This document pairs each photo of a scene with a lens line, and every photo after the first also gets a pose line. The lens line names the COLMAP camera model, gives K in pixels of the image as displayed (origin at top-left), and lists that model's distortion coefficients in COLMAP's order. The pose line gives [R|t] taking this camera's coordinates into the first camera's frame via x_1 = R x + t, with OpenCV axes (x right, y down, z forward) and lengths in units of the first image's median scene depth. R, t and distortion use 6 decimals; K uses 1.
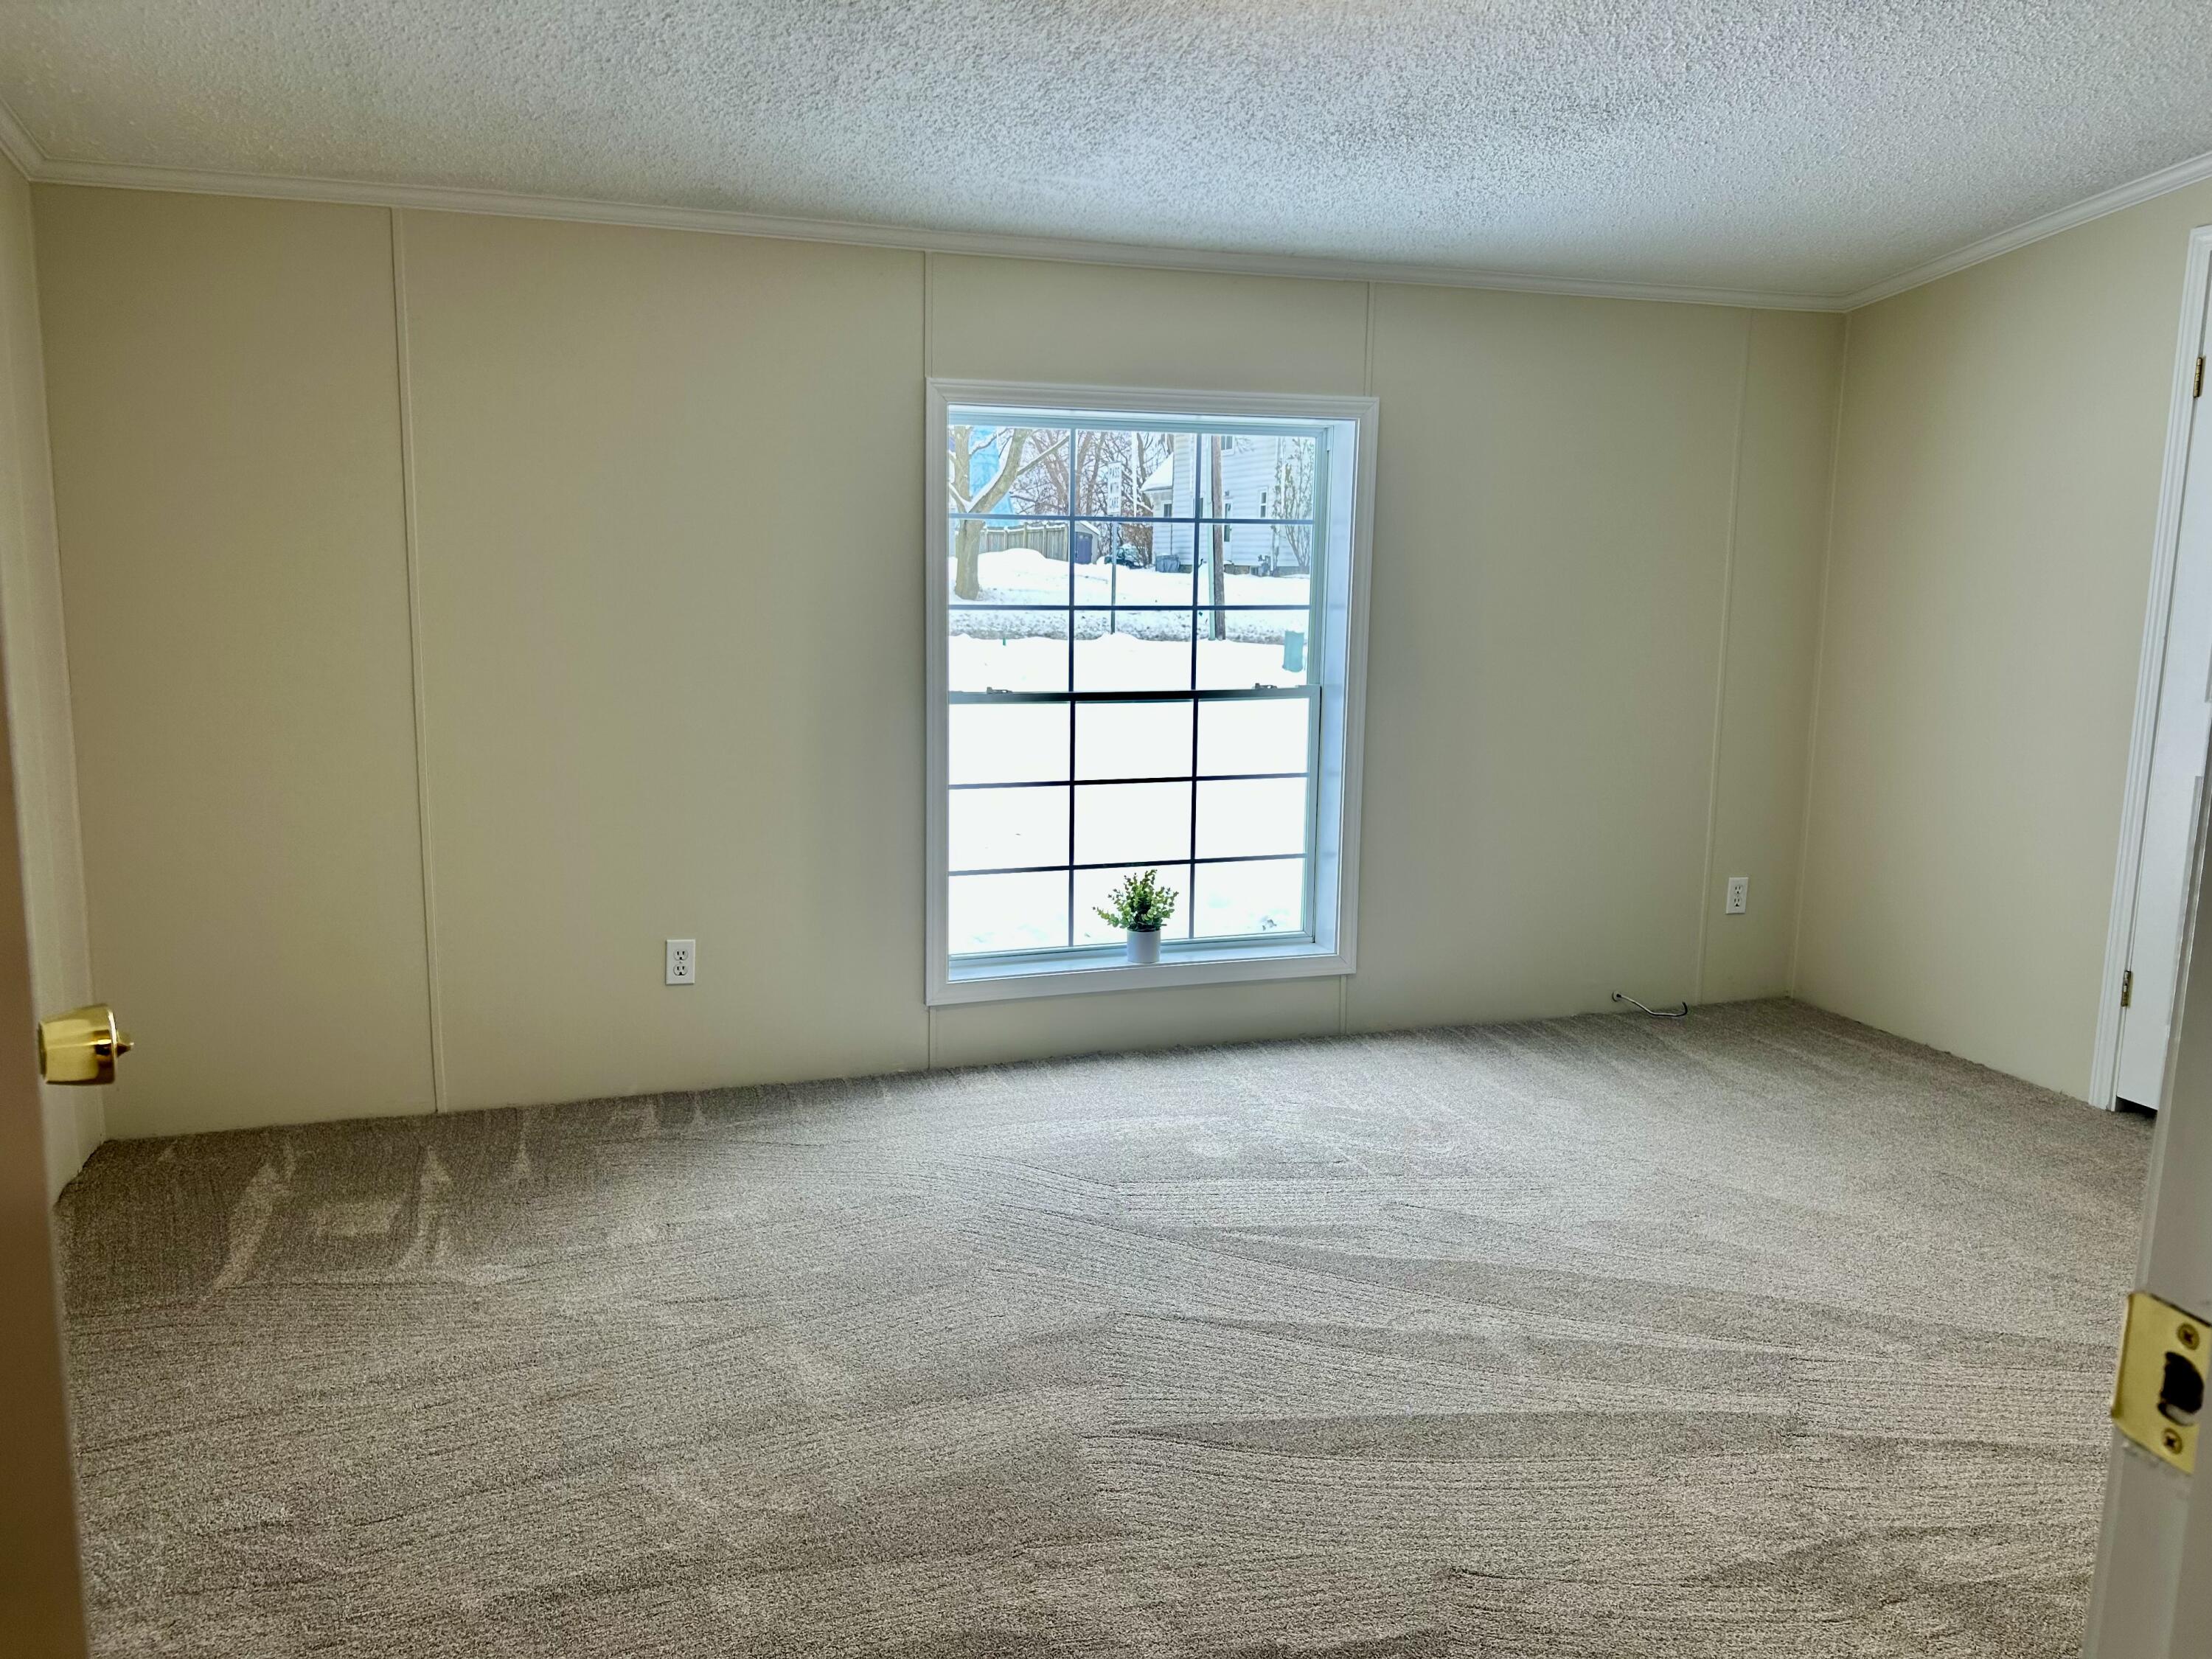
lens RADIAL K [[1672.1, 0, 1106.0], [0, 1672.1, 829.5], [0, 0, 1]] dist [0.068211, -0.067233]
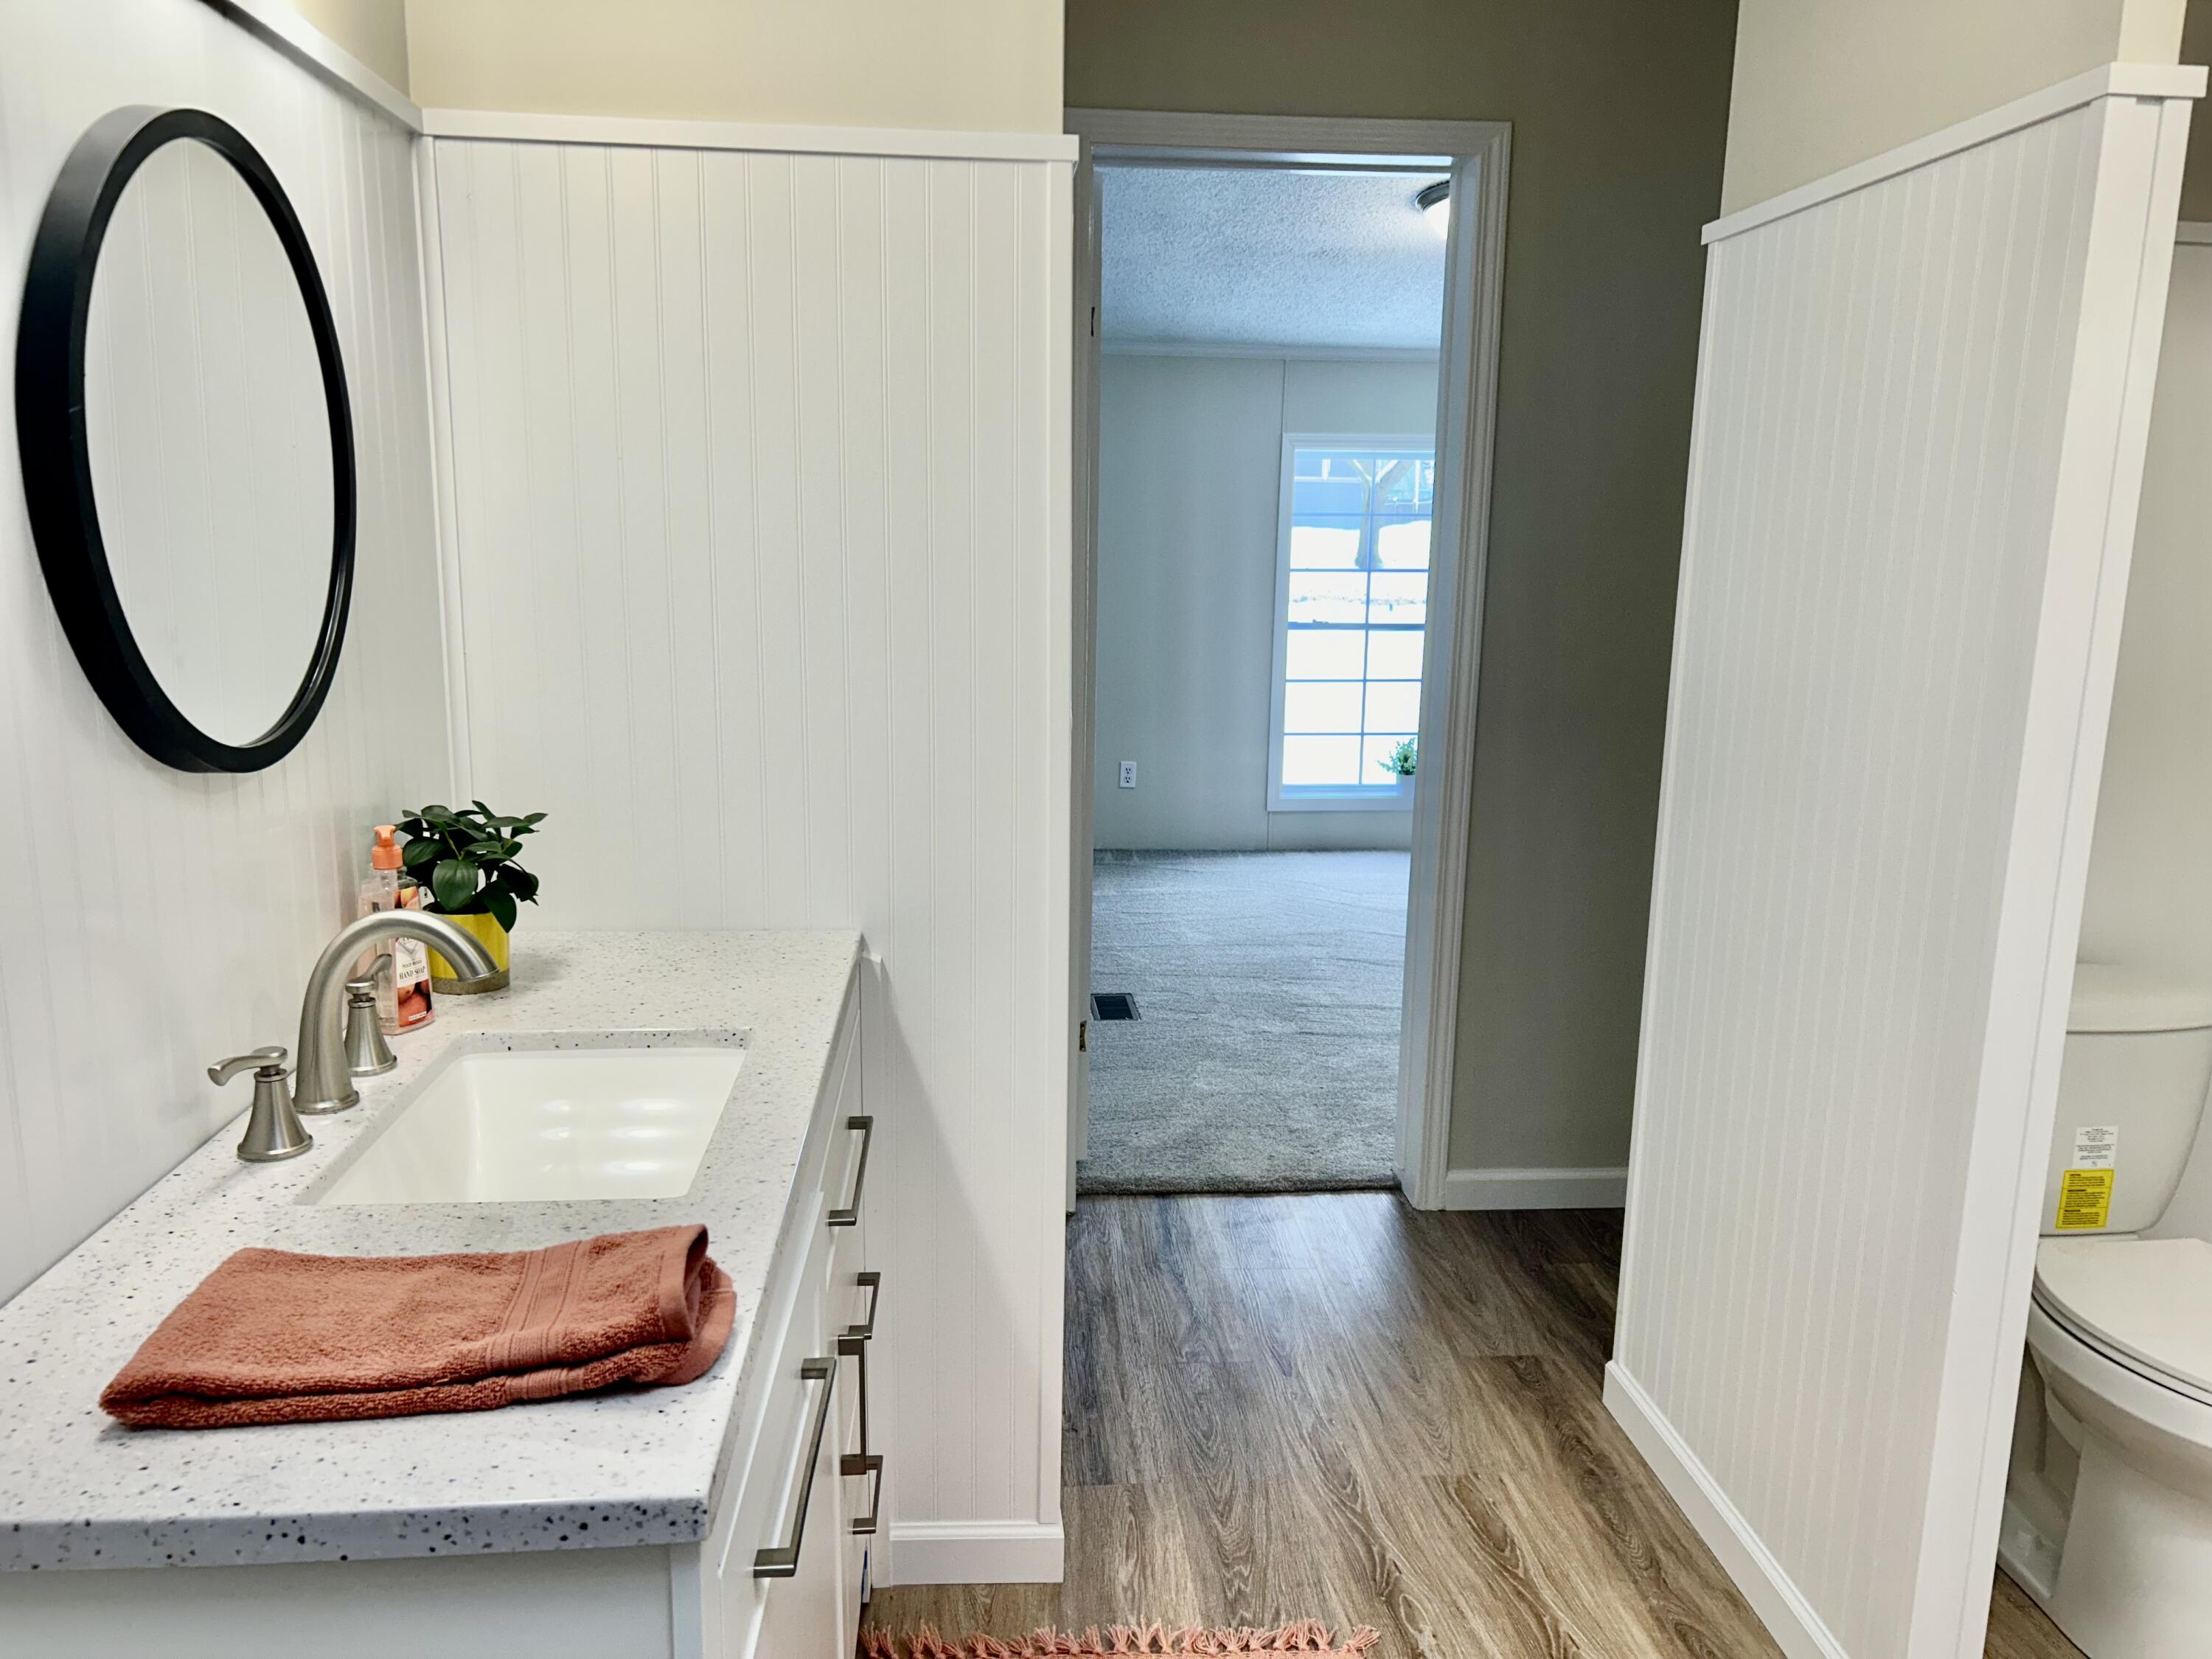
lens RADIAL K [[1659.0, 0, 1119.7], [0, 1659.0, 840.8], [0, 0, 1]] dist [0.082413, -0.082241]
pose [[0.972403, 0.045977, -0.228733, 0.127610], [-0.041538, 0.998844, 0.024188, 0.100314], [0.229580, -0.014020, 0.973189, -0.633336]]
